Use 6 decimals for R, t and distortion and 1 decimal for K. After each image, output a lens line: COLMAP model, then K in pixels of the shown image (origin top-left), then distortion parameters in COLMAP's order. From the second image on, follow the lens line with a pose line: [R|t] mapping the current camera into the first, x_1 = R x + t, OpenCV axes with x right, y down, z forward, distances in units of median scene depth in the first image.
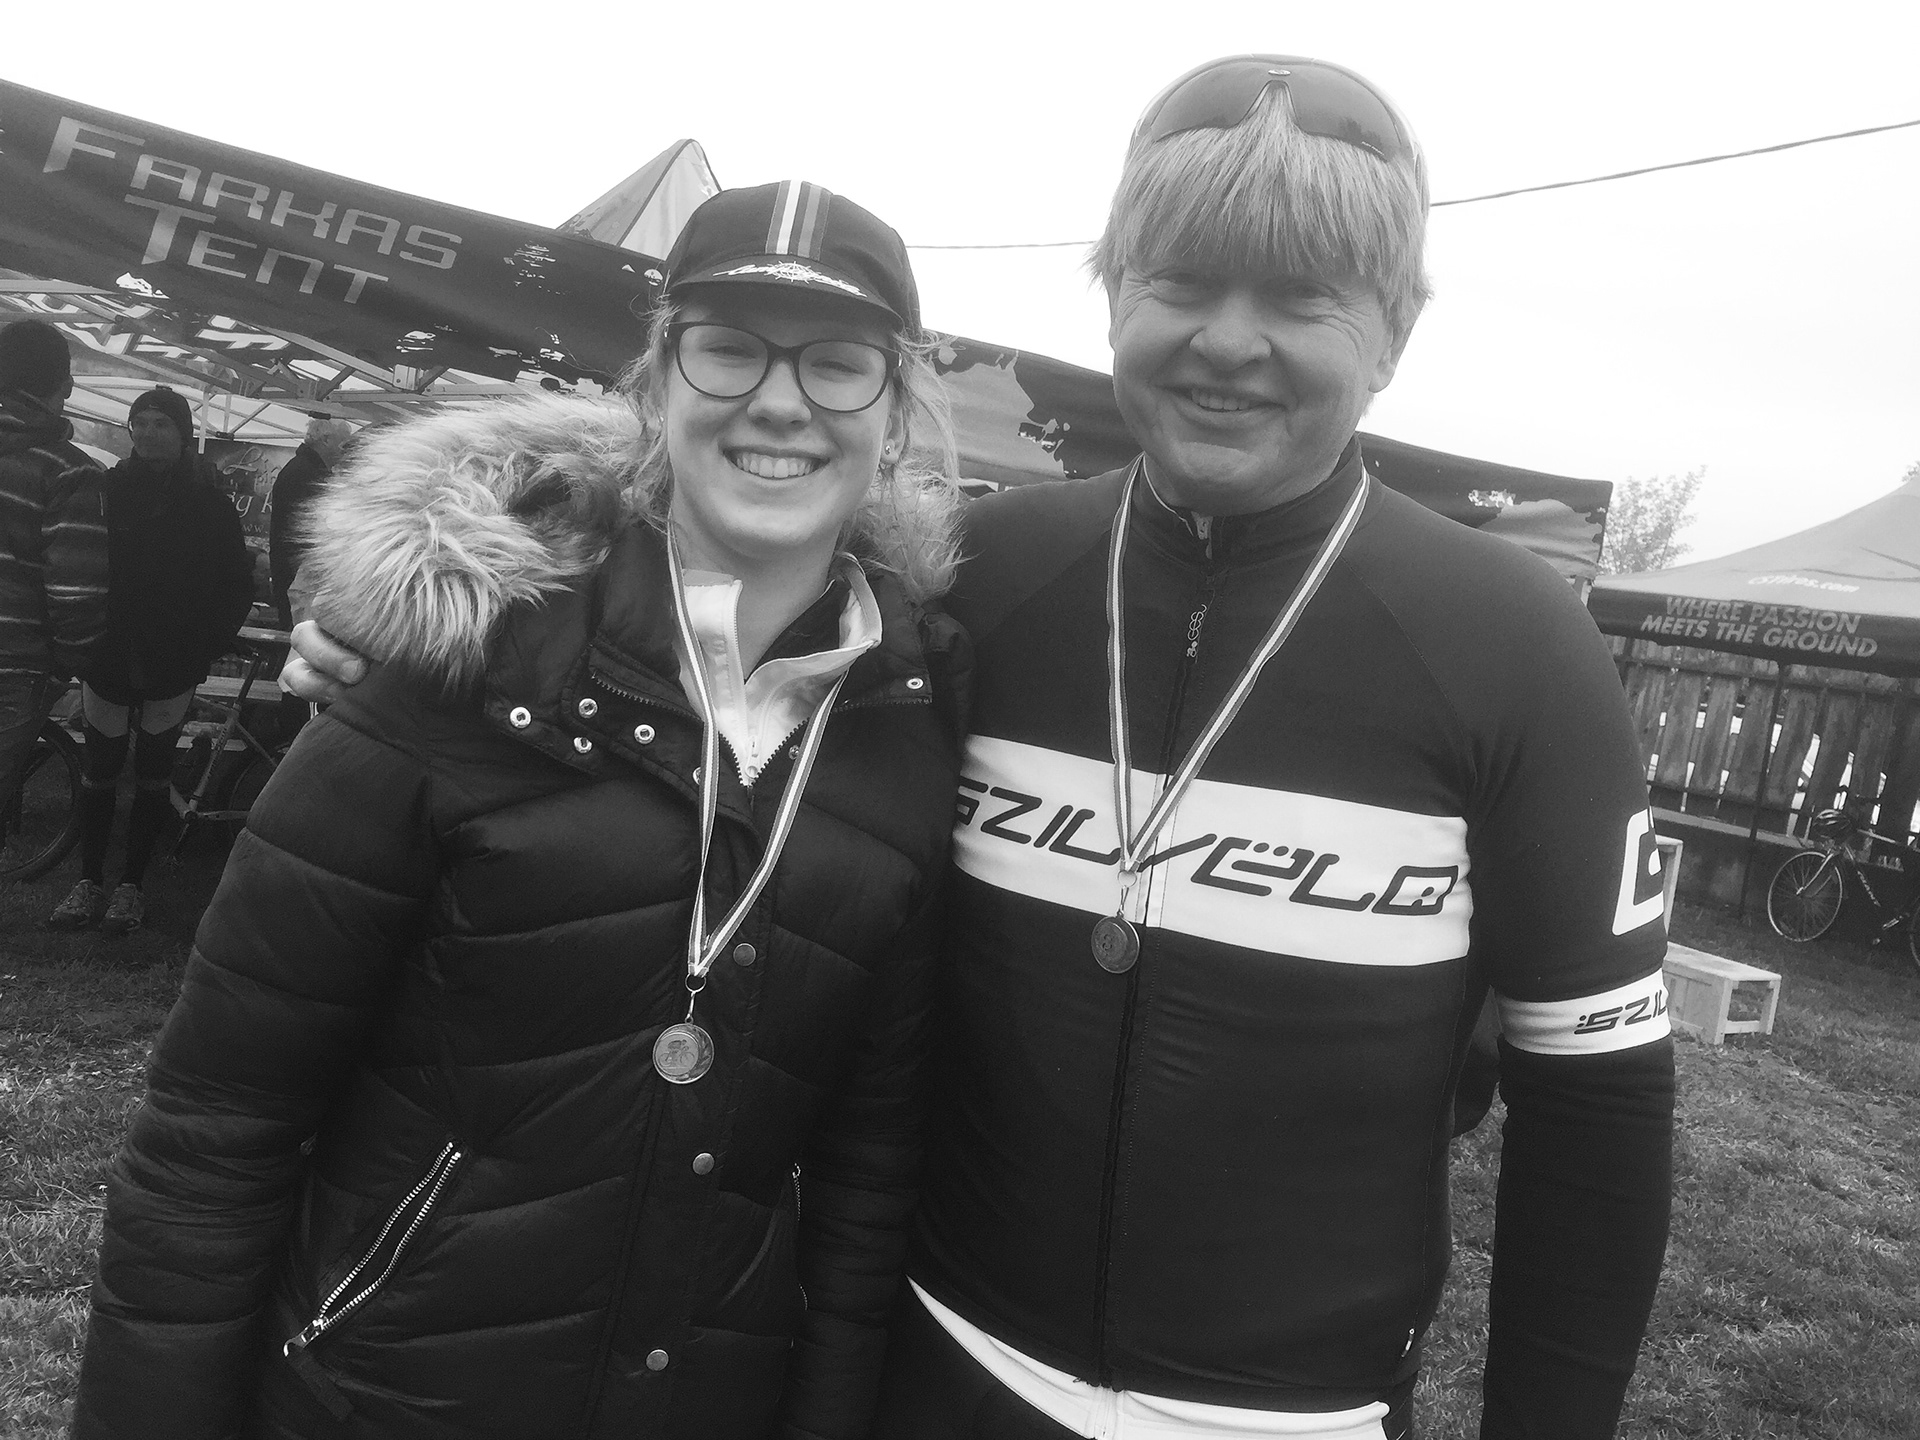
lens RADIAL K [[1597.6, 0, 957.5], [0, 1597.6, 757.3], [0, 0, 1]] dist [0.008588, 0.001010]
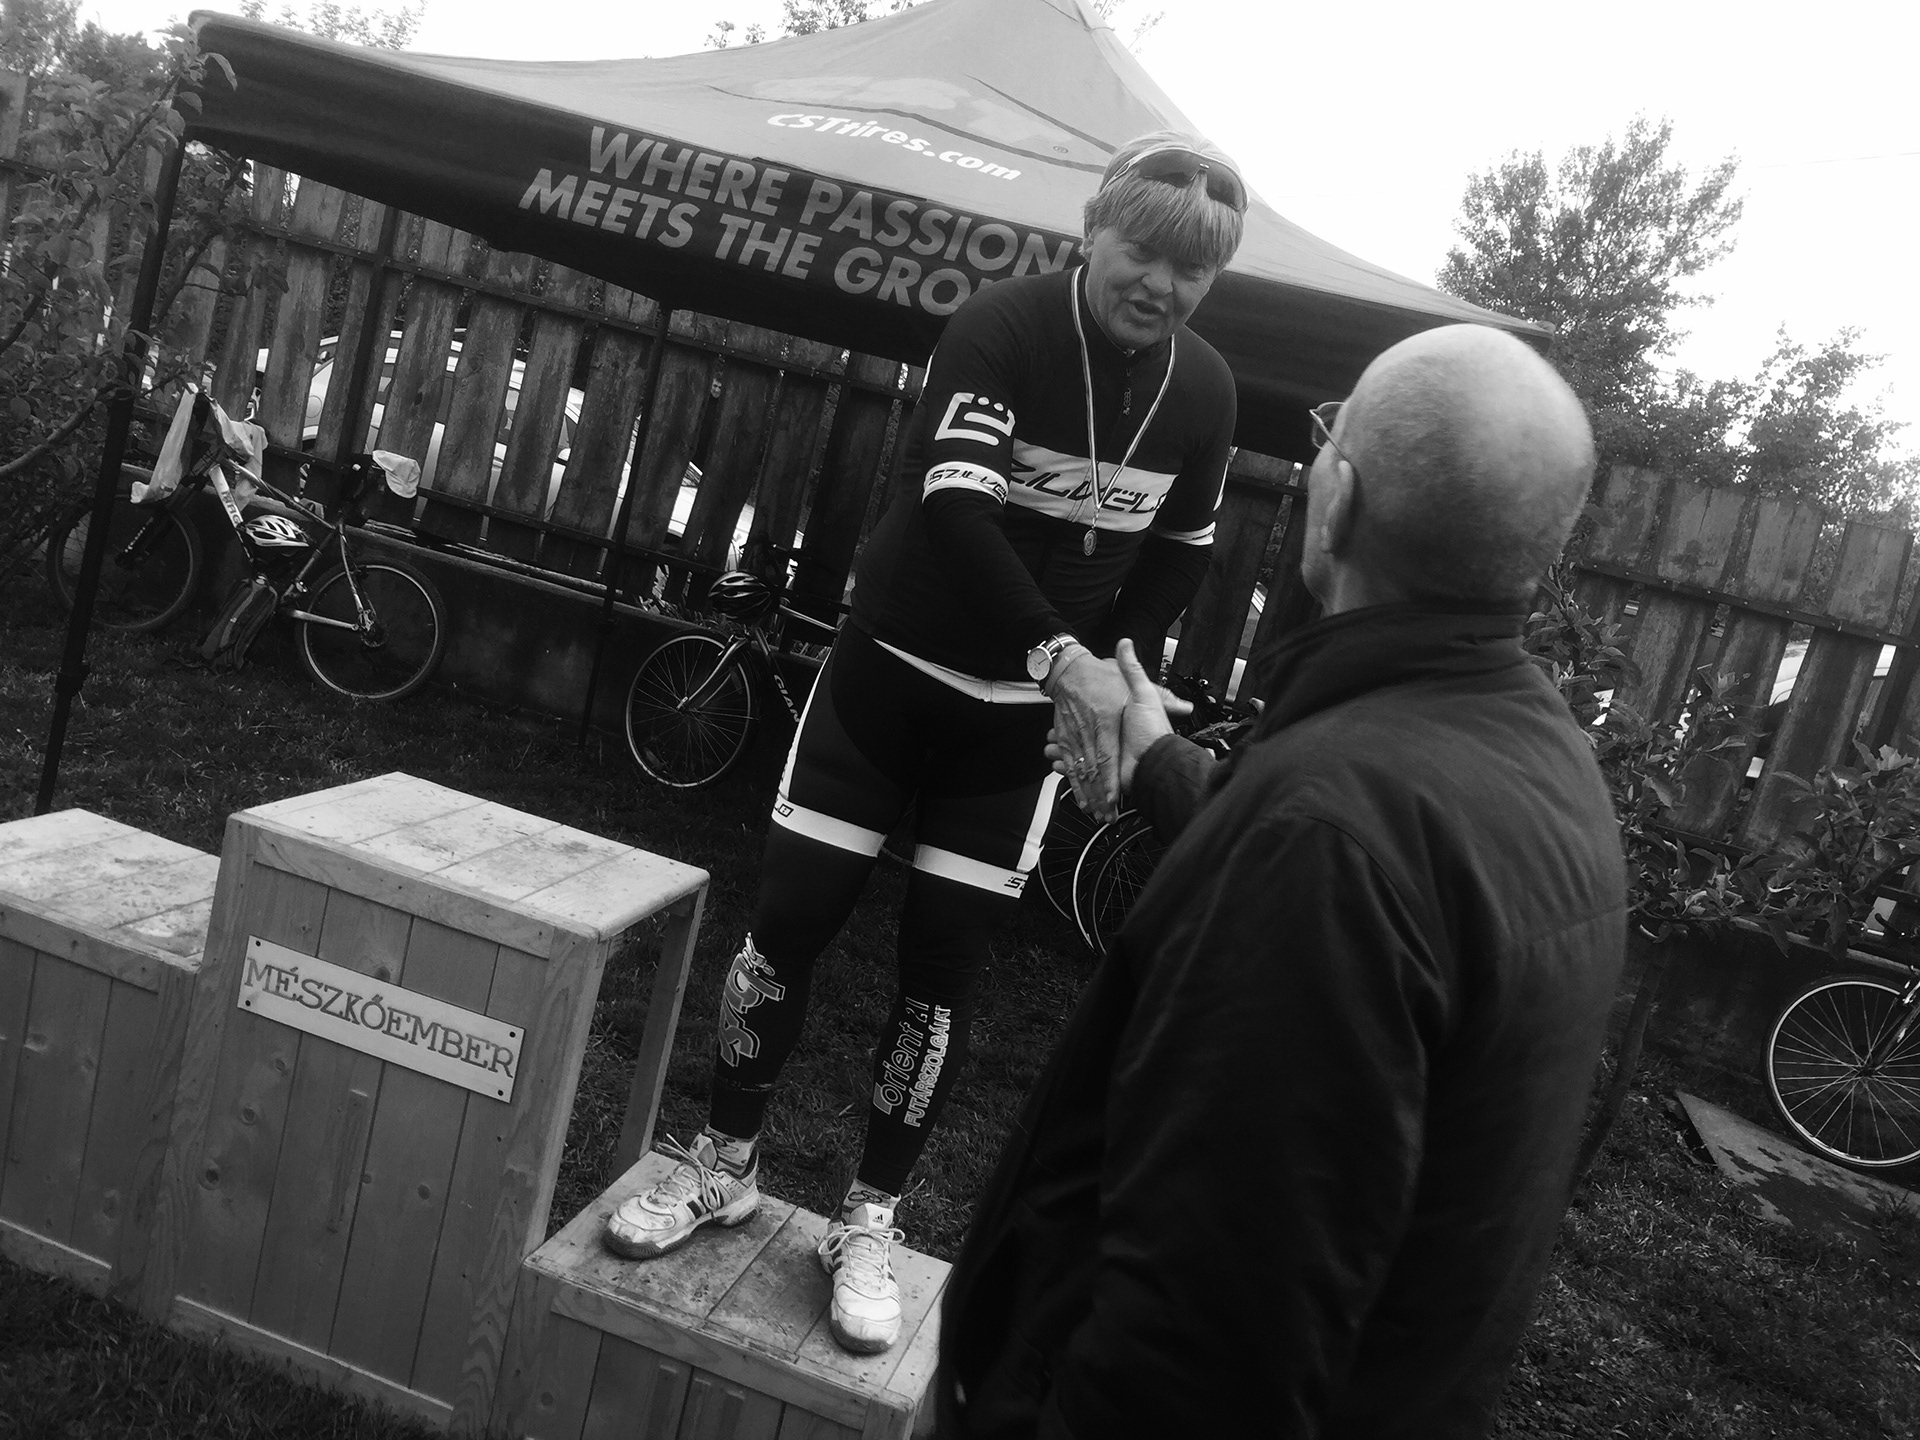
lens RADIAL K [[1630.6, 0, 958.8], [0, 1630.6, 690.7], [0, 0, 1]] dist [0.070490, -0.164131]
pose [[0.713012, -0.069256, 0.697723, 0.228780], [-0.074190, 0.982072, 0.173295, -0.043338], [-0.697216, -0.175326, 0.695090, 0.657533]]
